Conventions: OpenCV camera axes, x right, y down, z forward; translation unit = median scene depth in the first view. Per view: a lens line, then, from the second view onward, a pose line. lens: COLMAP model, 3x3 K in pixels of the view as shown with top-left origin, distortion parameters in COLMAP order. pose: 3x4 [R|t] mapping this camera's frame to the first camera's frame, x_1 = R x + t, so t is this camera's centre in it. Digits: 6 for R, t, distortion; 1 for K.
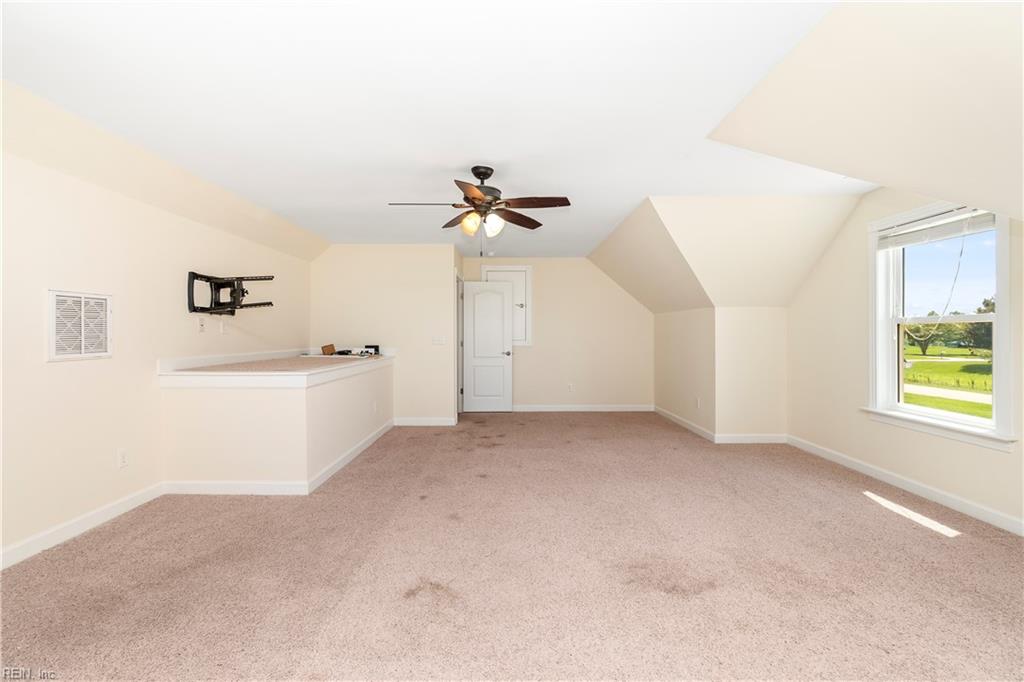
lens RADIAL K [[445.4, 0, 509.6], [0, 445.4, 336.1], [0, 0, 1]] dist [-0.010819, 0.000750]
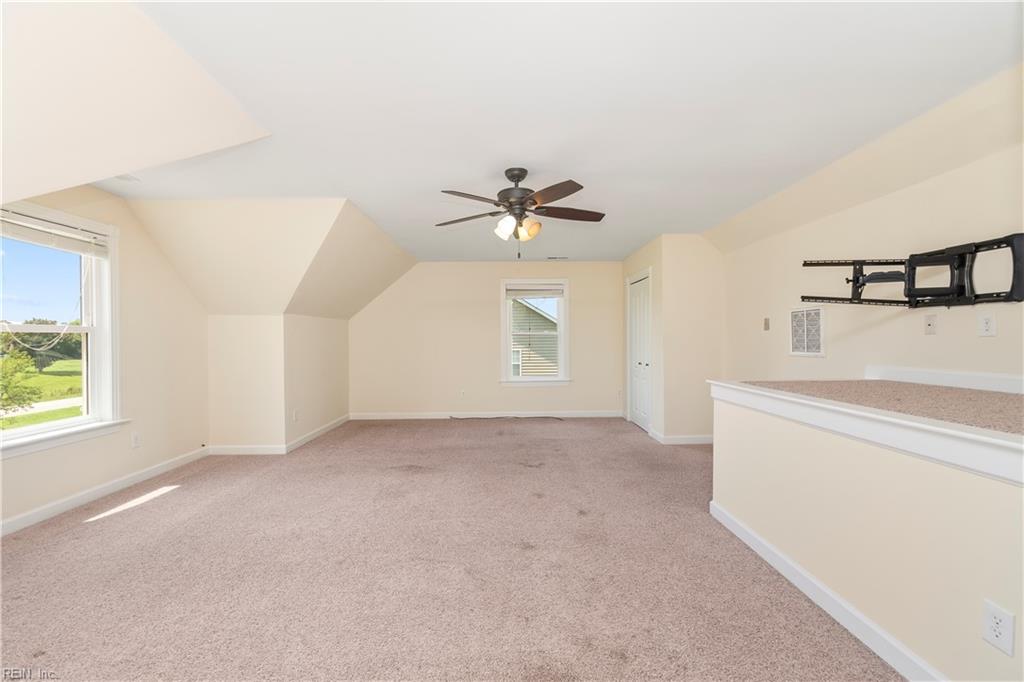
lens RADIAL K [[445.4, 0, 513.6], [0, 445.4, 339.0], [0, 0, 1]] dist [-0.010819, 0.000750]
pose [[-0.999878, 0.007727, -0.013546, -0.049039], [0.007595, 0.999924, 0.009724, -0.019447], [0.013620, 0.009619, -0.999861, 2.206861]]
